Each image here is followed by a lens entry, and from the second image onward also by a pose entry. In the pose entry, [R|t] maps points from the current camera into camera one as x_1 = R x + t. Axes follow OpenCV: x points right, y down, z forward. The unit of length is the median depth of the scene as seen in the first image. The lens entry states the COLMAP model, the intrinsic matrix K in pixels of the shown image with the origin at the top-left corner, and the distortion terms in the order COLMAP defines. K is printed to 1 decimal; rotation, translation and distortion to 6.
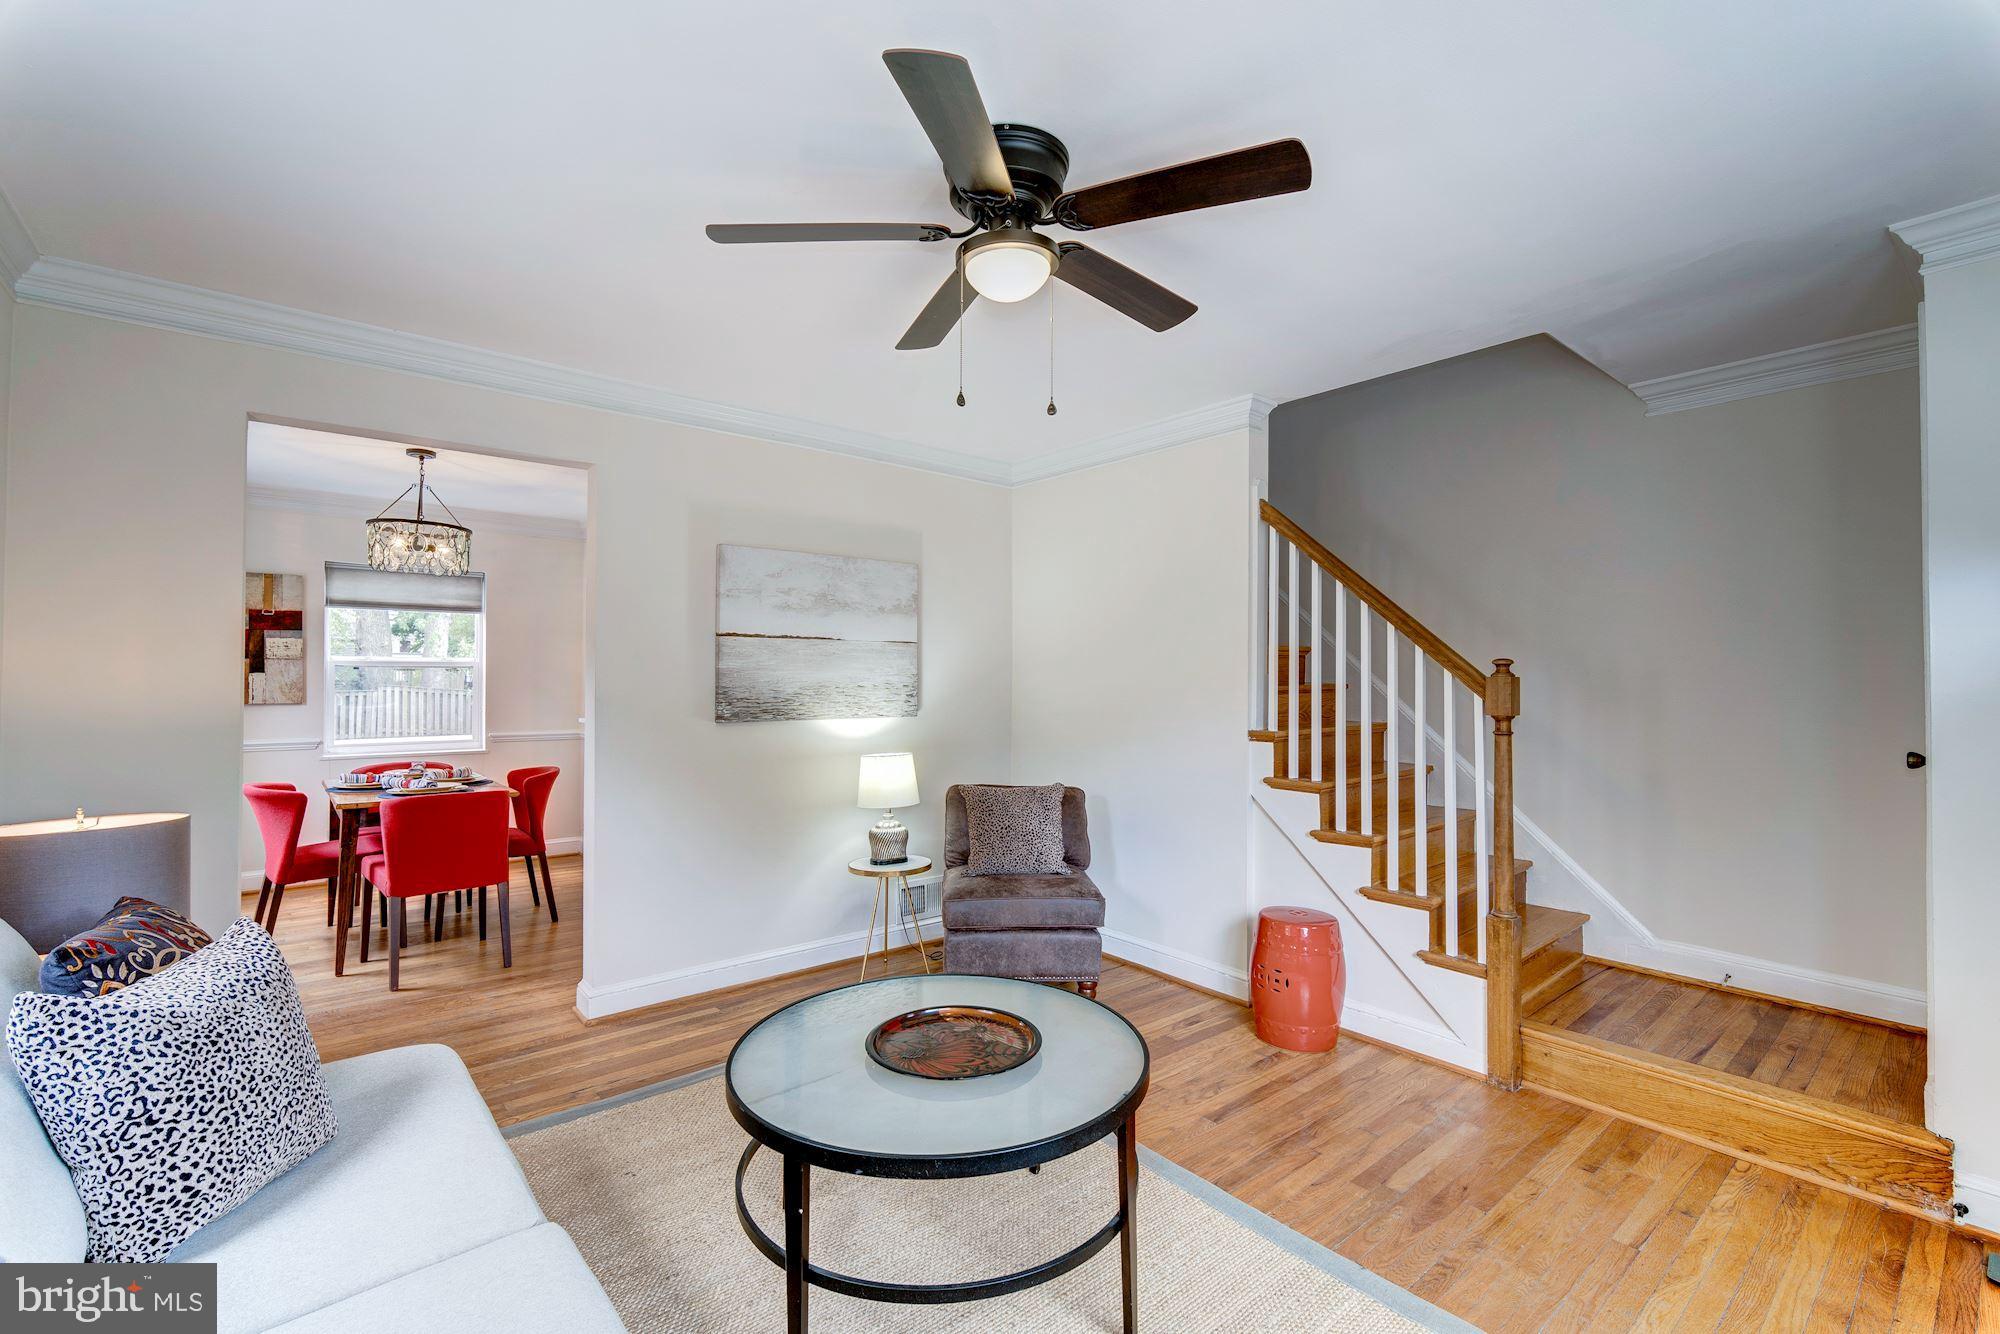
lens RADIAL K [[876.7, 0, 997.8], [0, 876.7, 677.0], [0, 0, 1]] dist [0.000264, 0.000008]
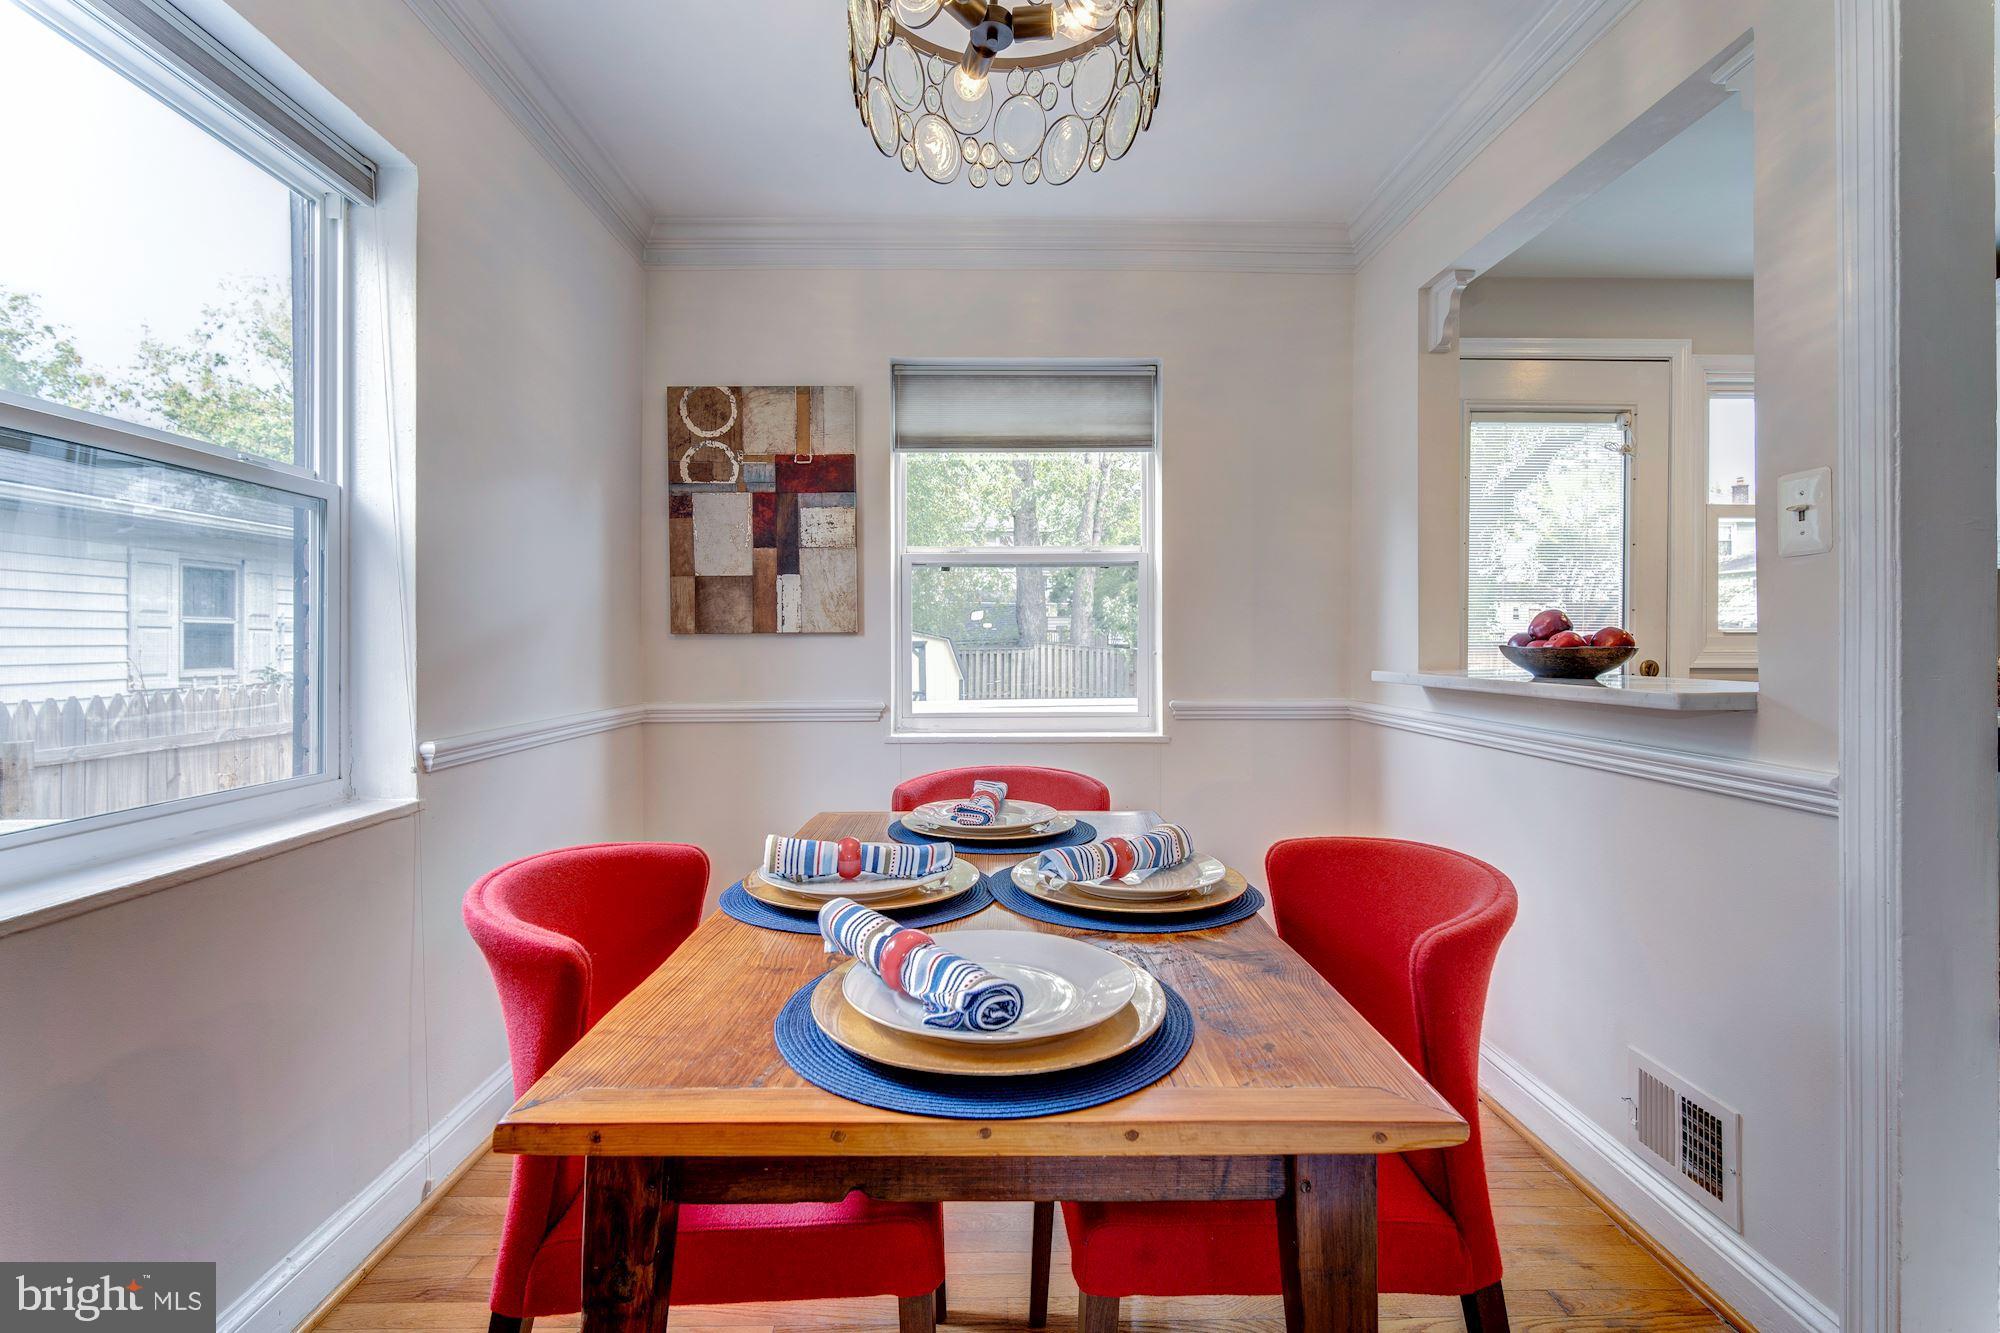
lens RADIAL K [[878.0, 0, 997.8], [0, 878.0, 647.1], [0, 0, 1]] dist [0.001676, 0.000314]
pose [[0.784910, -0.003437, -0.619600, -0.413376], [0.007708, 0.999961, 0.004218, 0.038398], [0.619562, -0.008086, 0.784906, 0.658353]]
